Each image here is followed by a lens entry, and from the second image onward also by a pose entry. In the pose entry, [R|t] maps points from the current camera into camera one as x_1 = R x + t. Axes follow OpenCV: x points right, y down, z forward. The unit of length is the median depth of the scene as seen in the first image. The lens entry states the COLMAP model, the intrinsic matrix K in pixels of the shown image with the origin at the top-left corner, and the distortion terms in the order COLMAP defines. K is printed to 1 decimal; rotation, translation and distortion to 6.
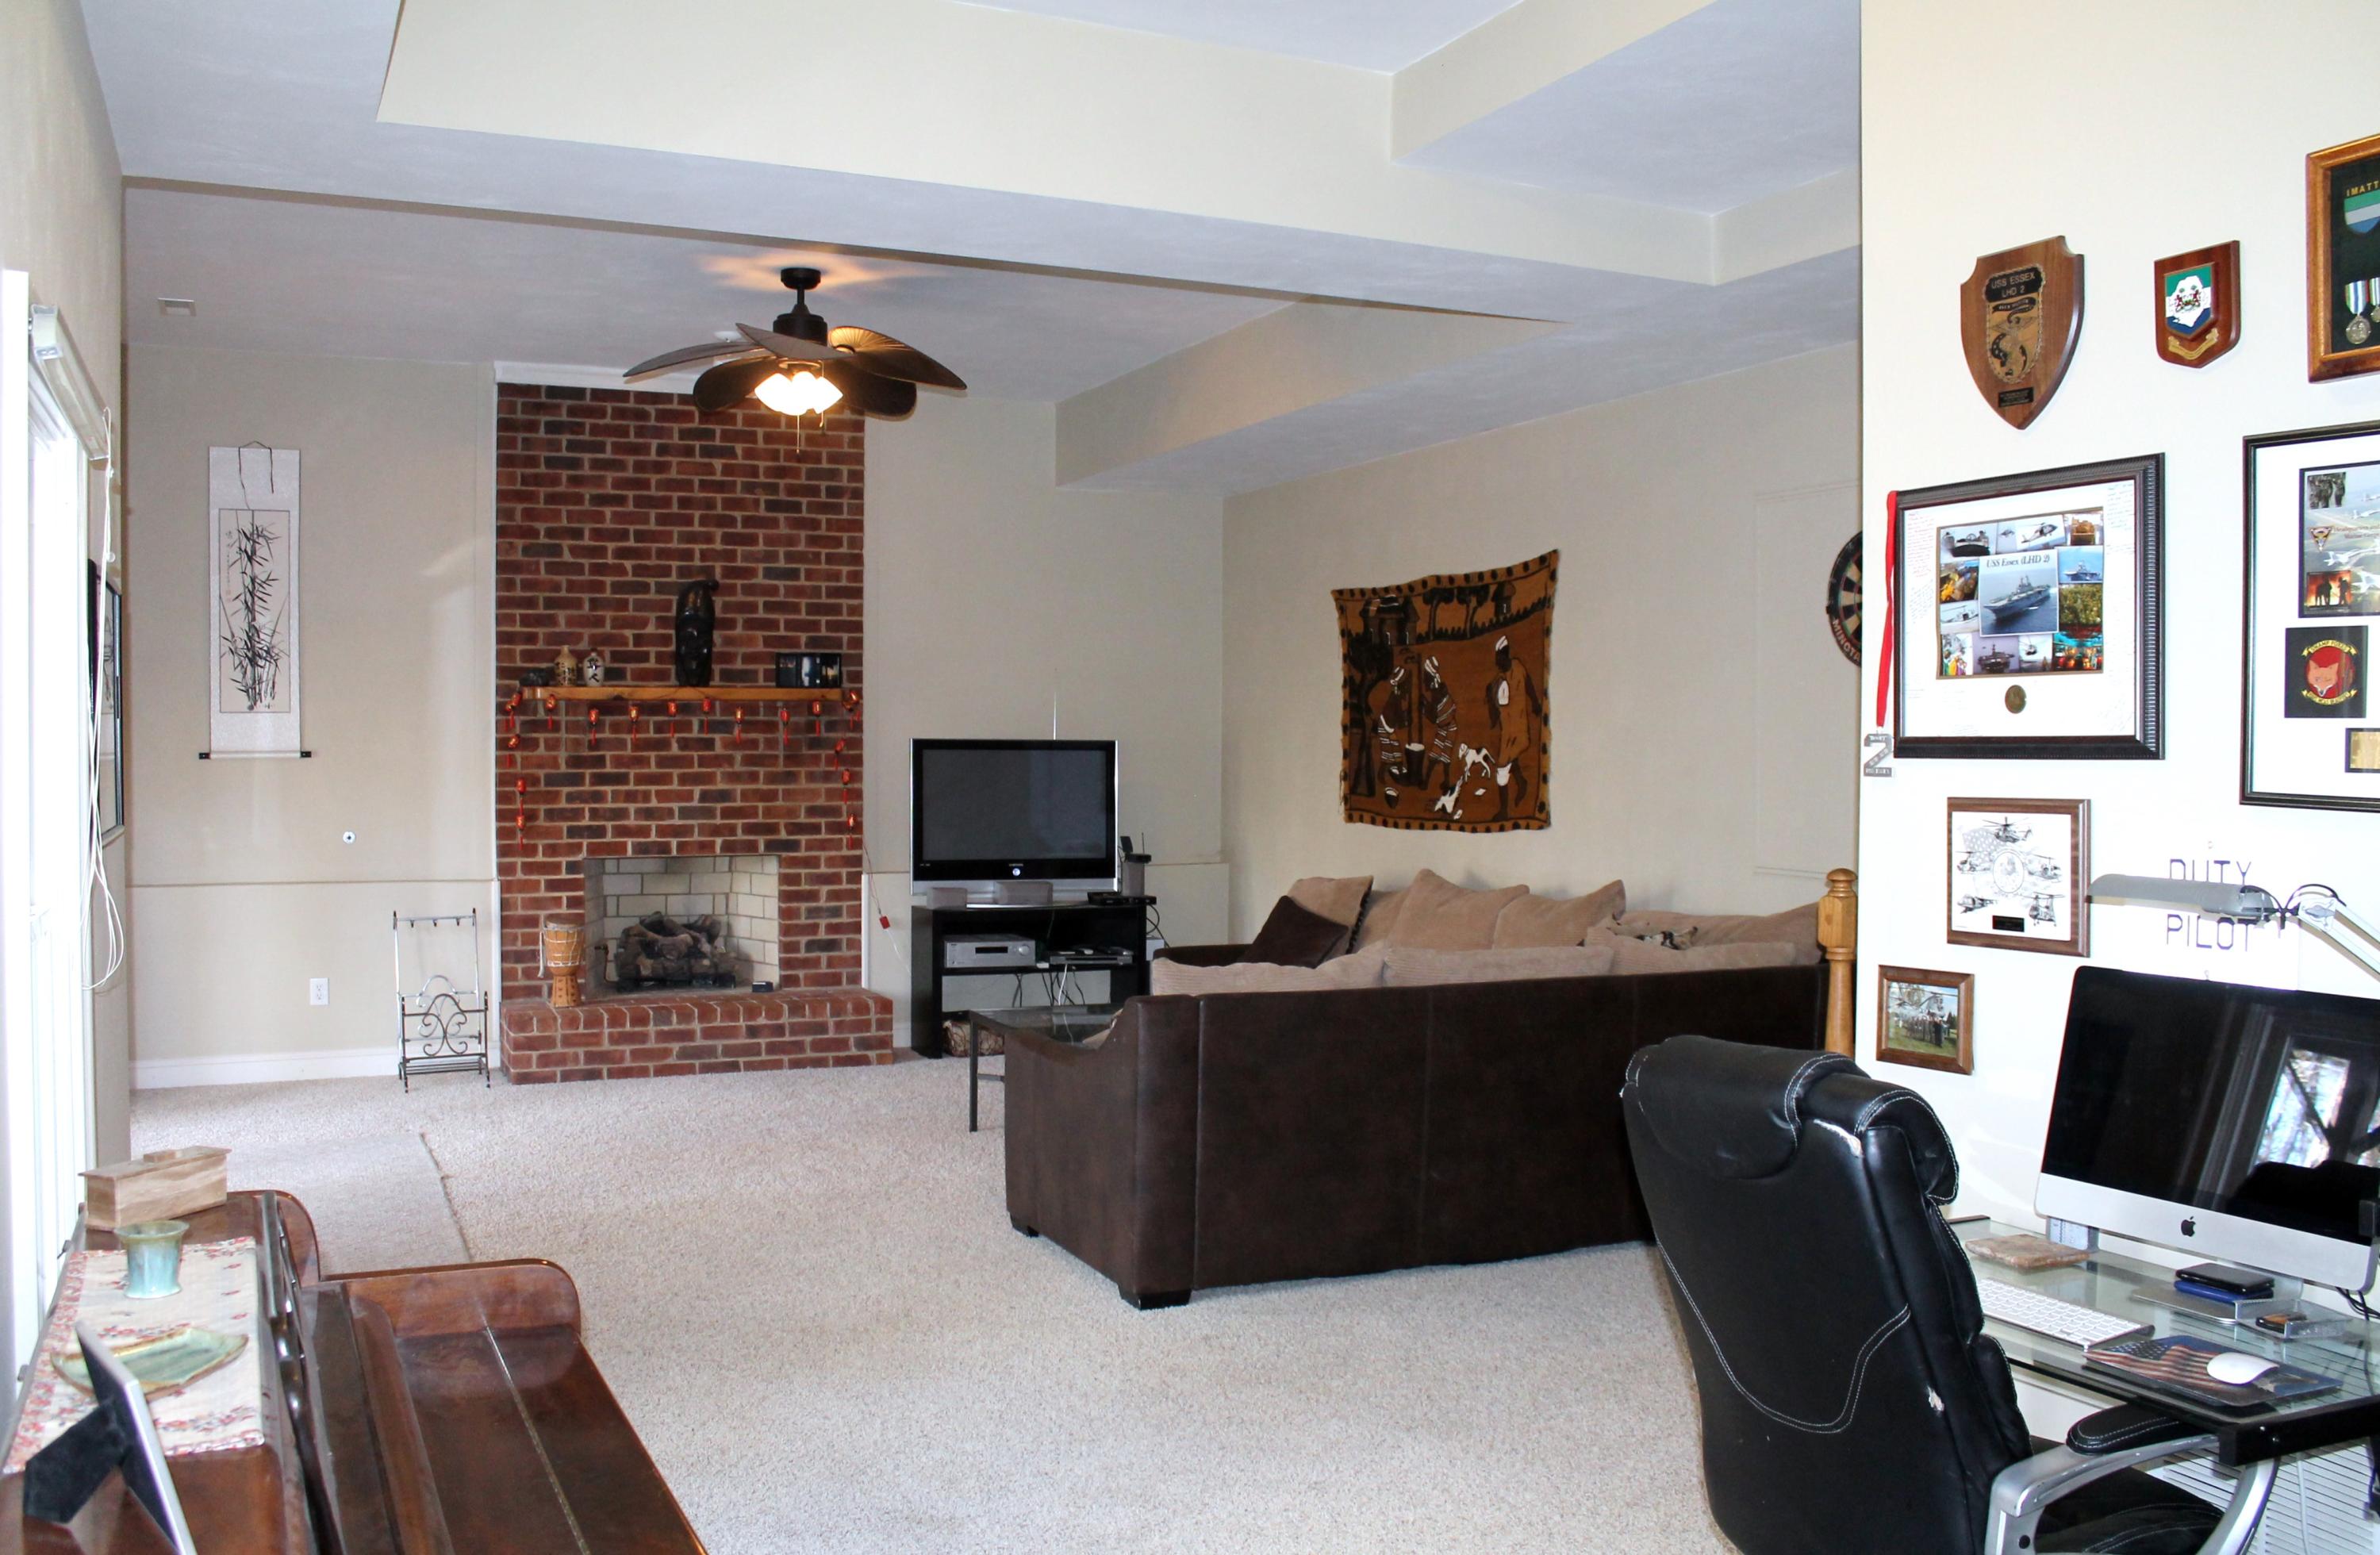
lens RADIAL K [[2034.8, 0, 1190.0], [0, 2034.8, 777.5], [0, 0, 1]] dist [-0.176694, 0.167368]
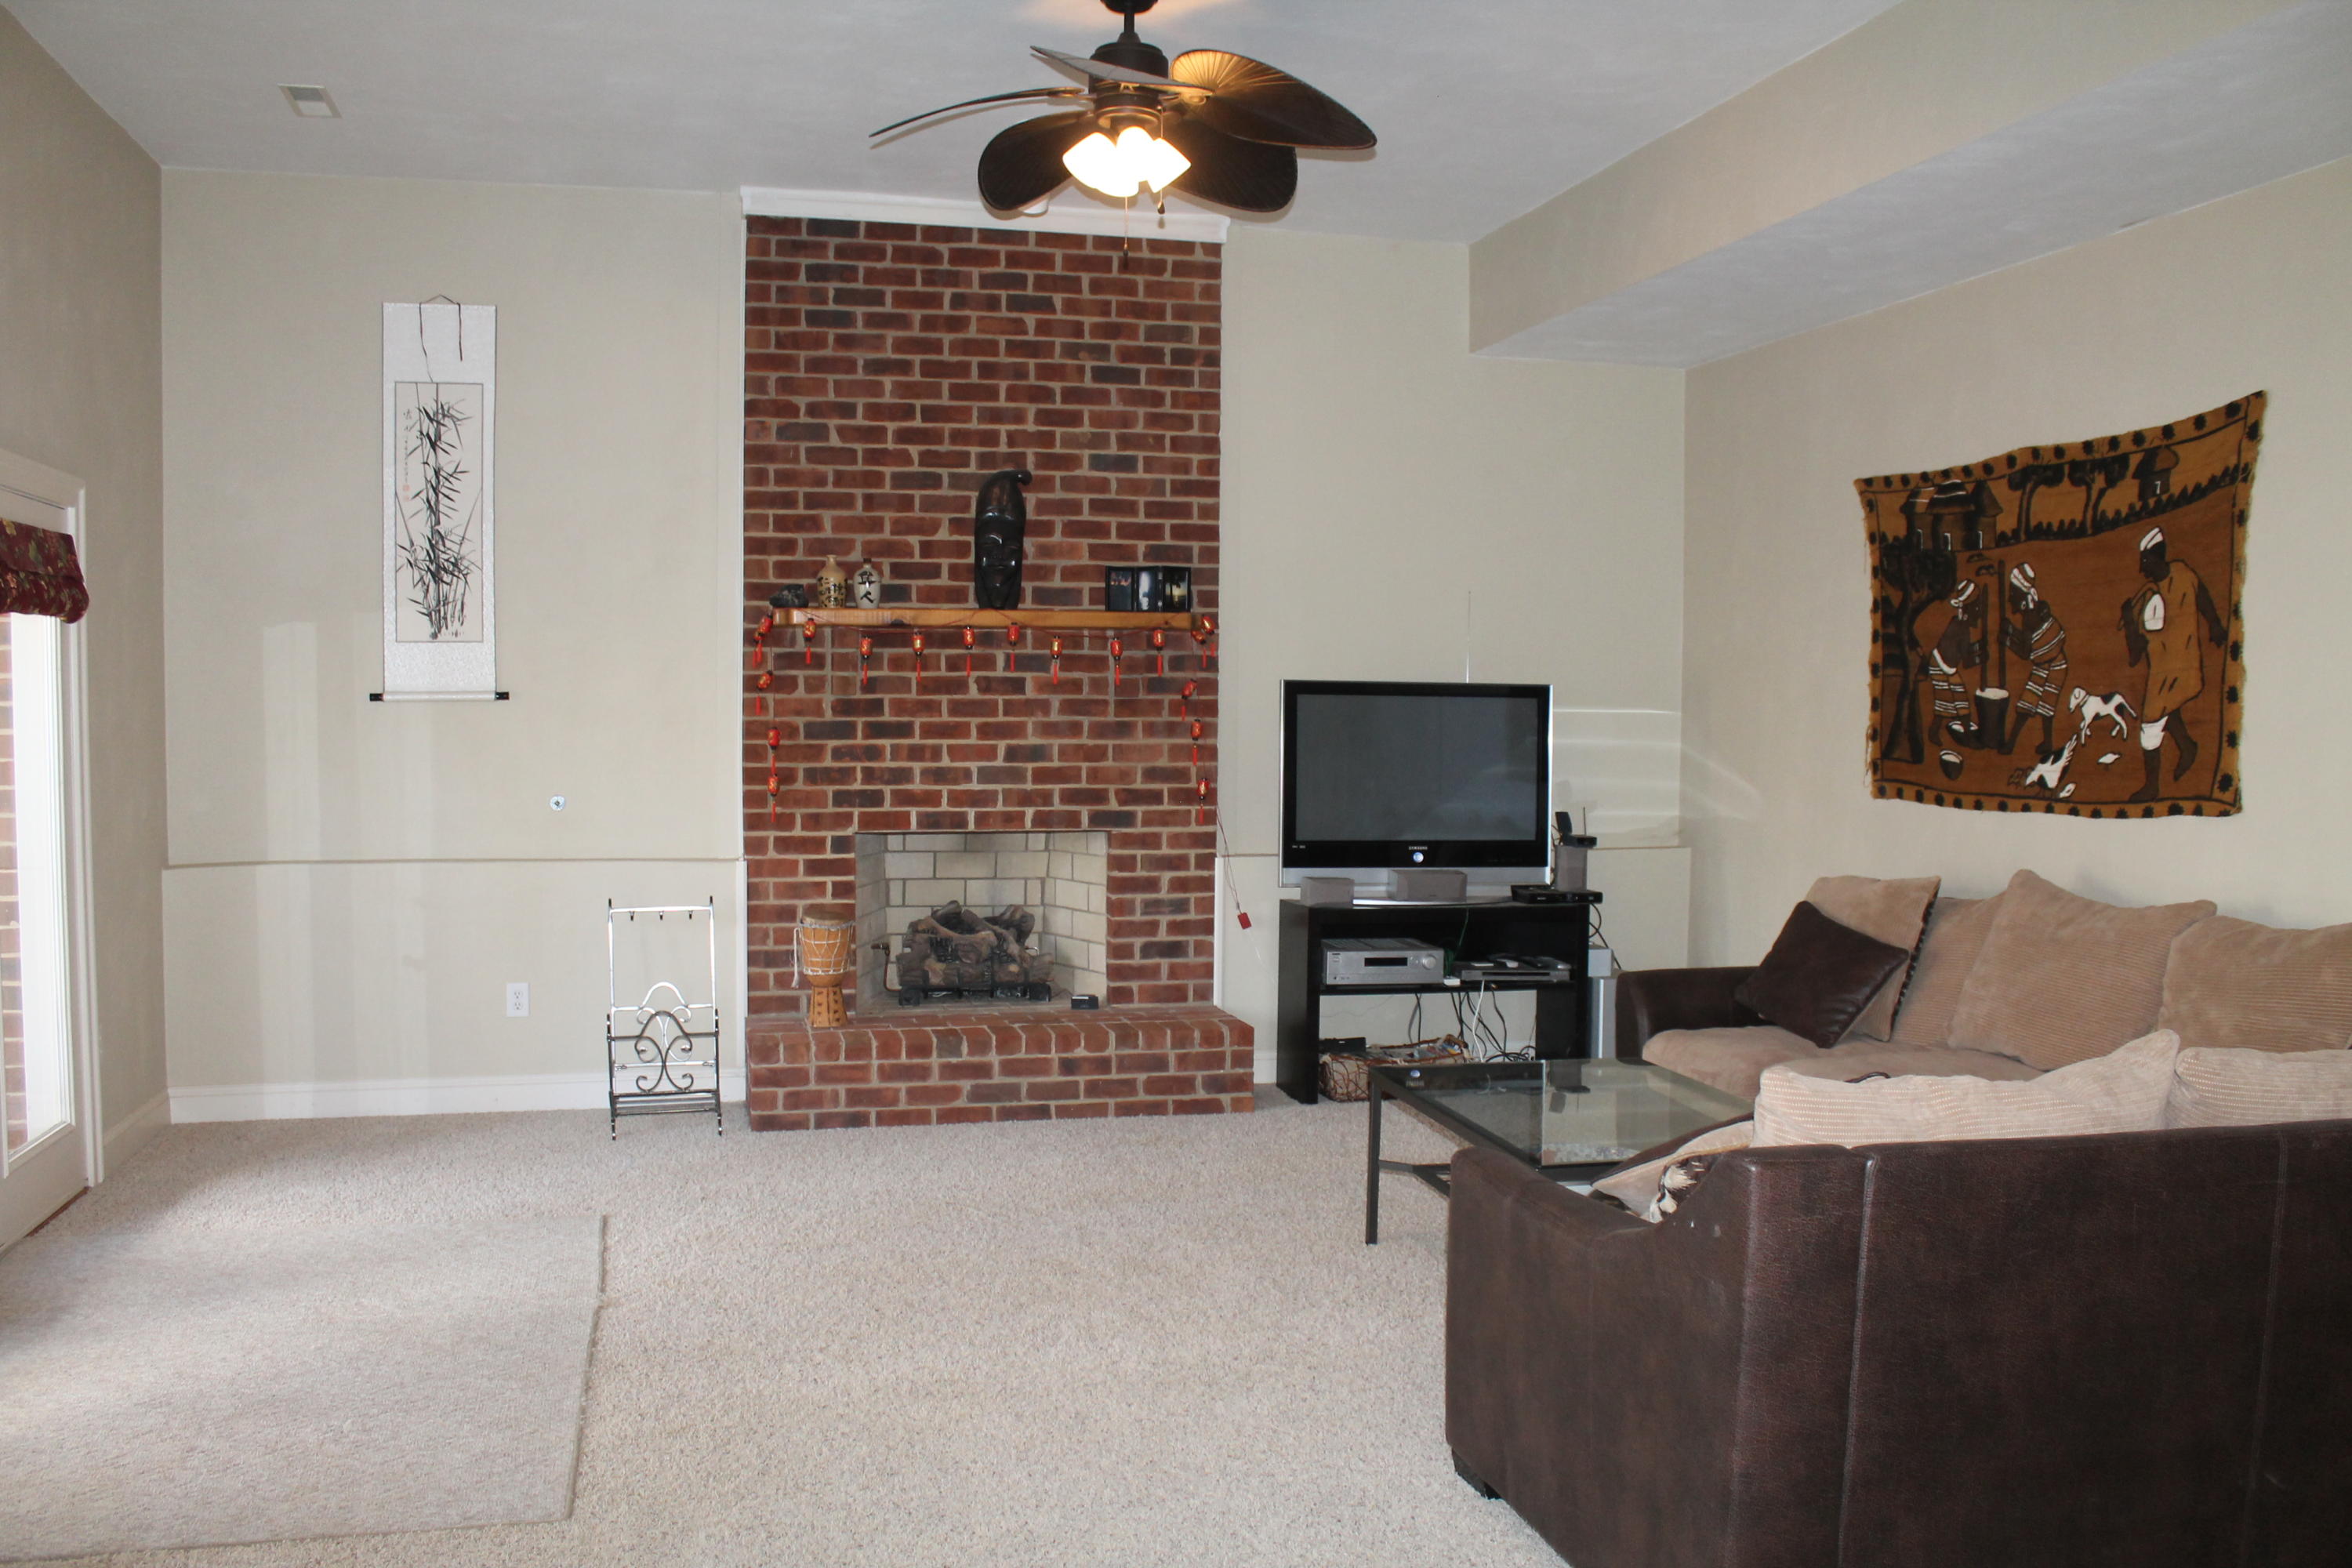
lens RADIAL K [[1986.7, 0, 1176.0], [0, 1986.7, 784.0], [0, 0, 1]] dist [-0.174654, 0.180998]
pose [[0.983825, 0.012195, -0.178717, -0.045382], [-0.008053, 0.999682, 0.023882, 0.002438], [0.178952, -0.022056, 0.983611, 0.274794]]
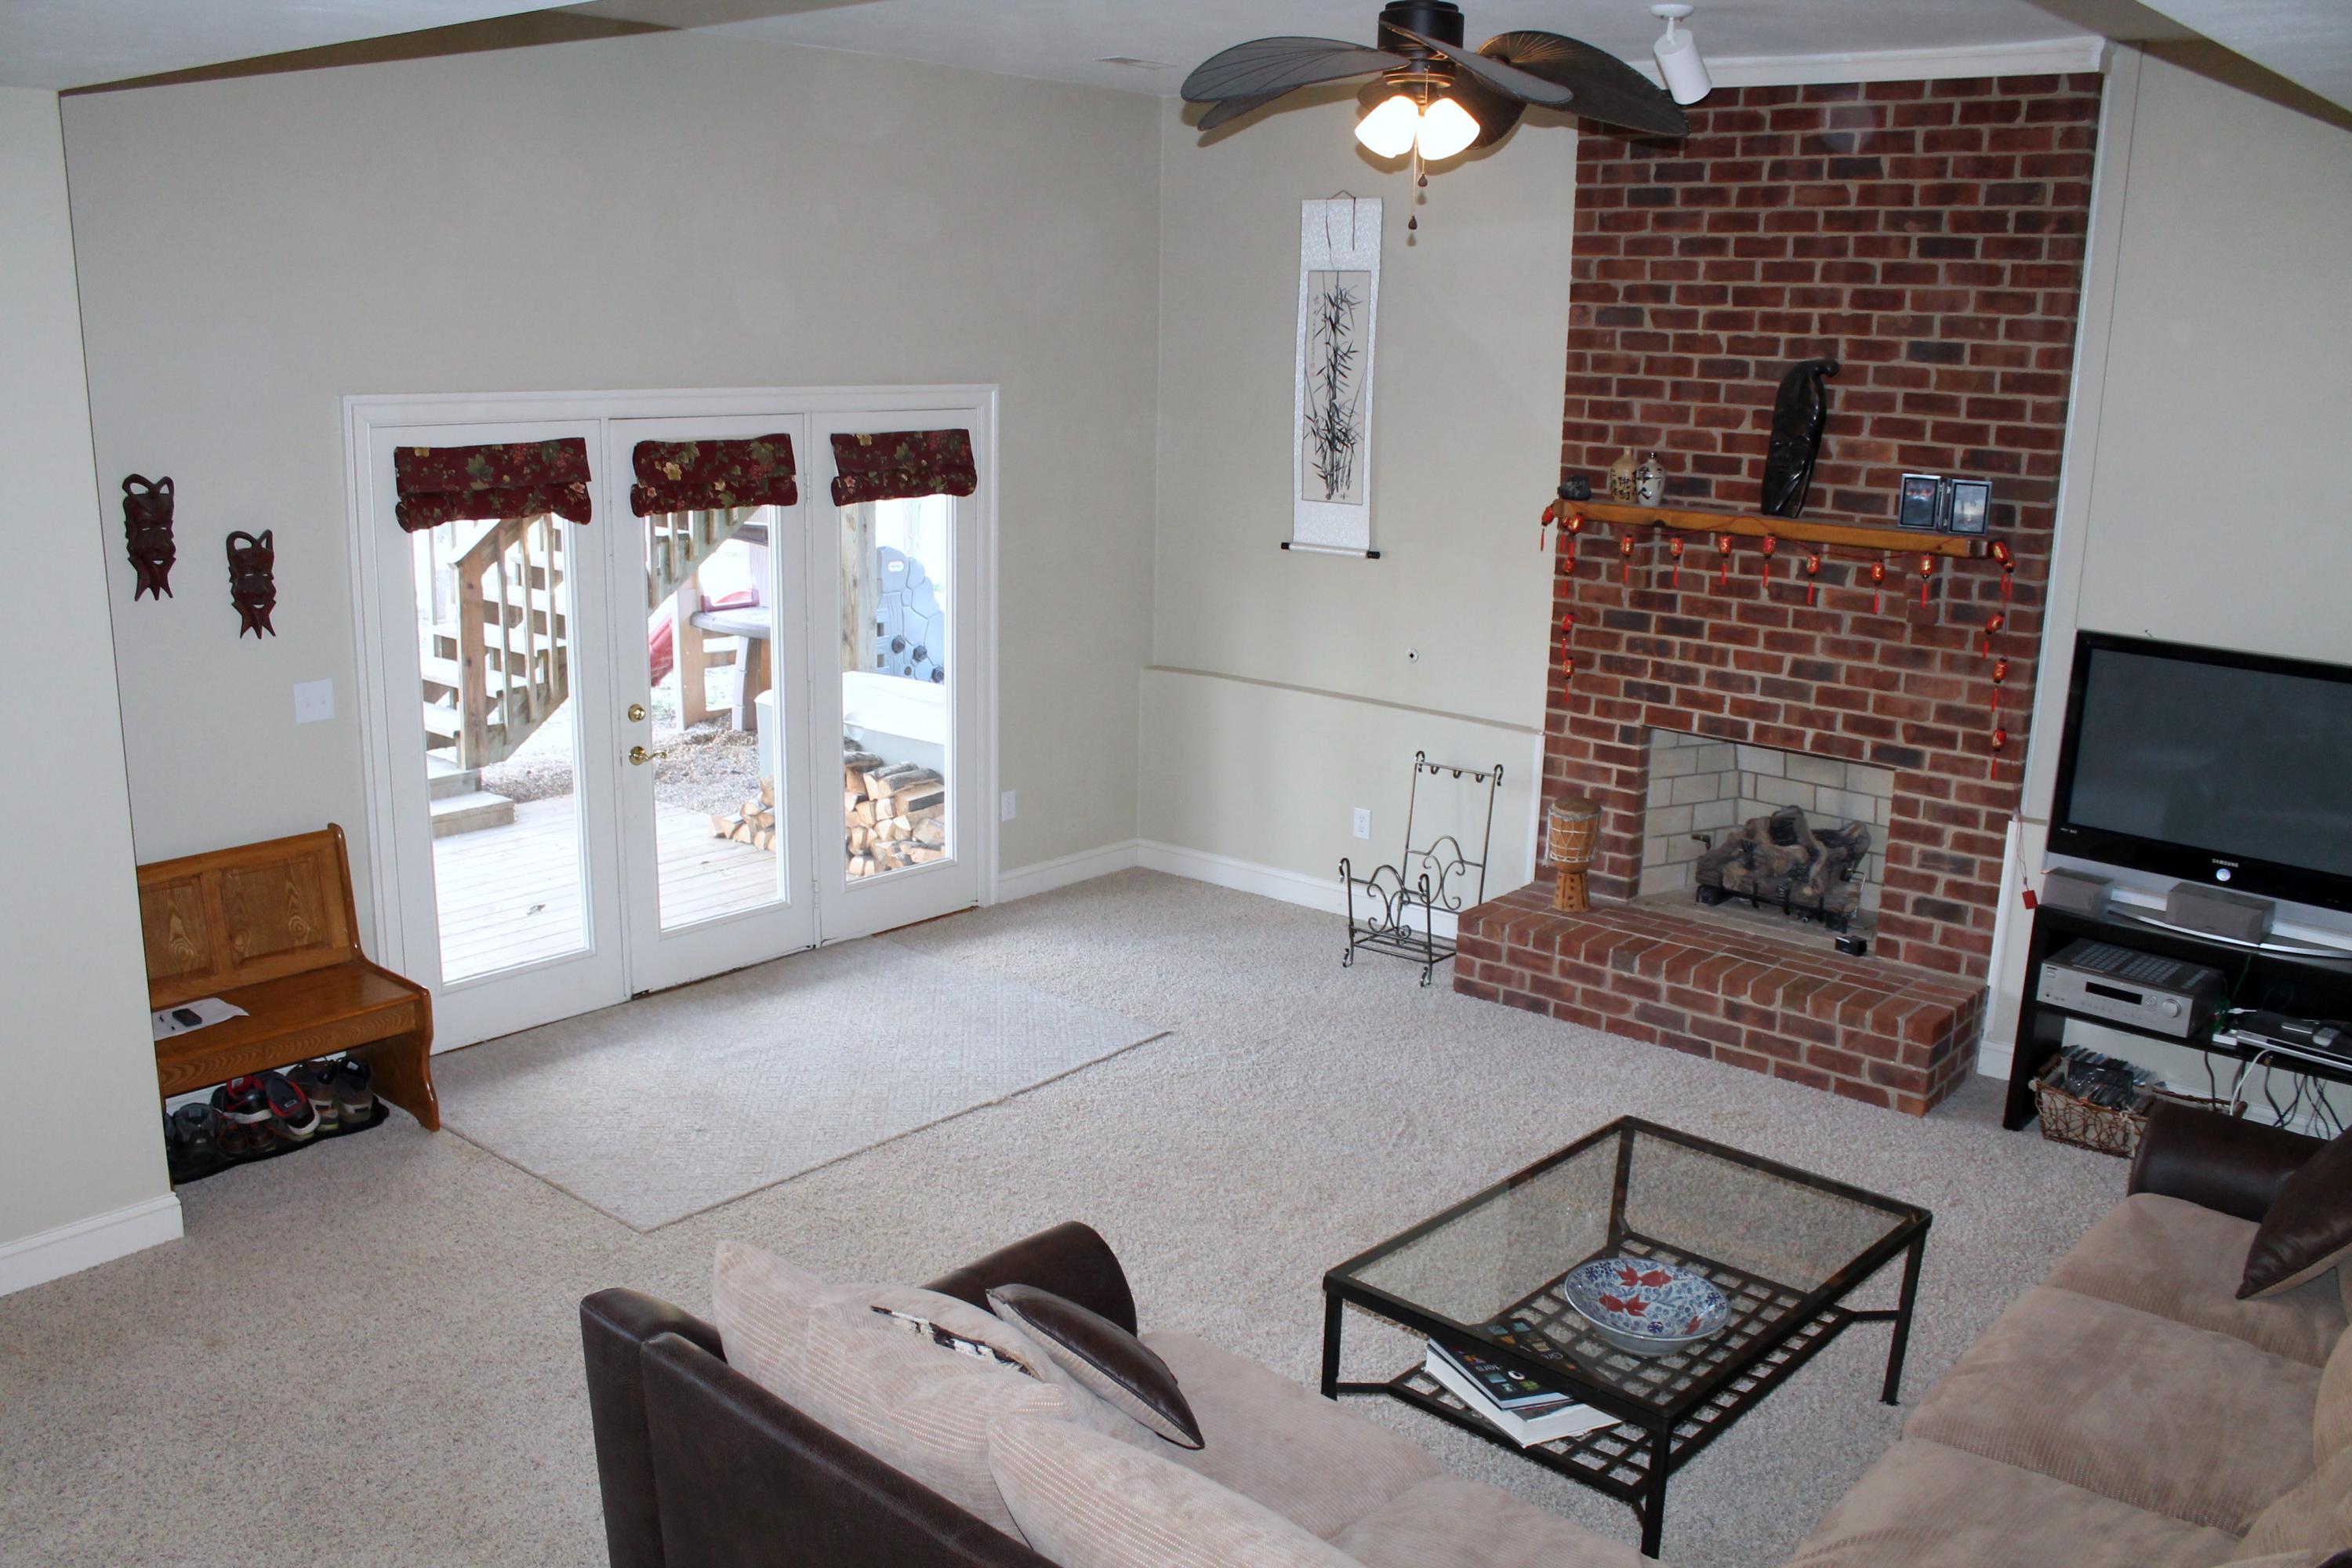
lens RADIAL K [[1986.7, 0, 1176.0], [0, 1986.7, 784.0], [0, 0, 1]] dist [-0.174654, 0.180998]
pose [[0.421485, 0.214111, -0.881196, 0.289448], [-0.039807, 0.975159, 0.217902, -0.094464], [0.905961, -0.056765, 0.419538, 0.521257]]
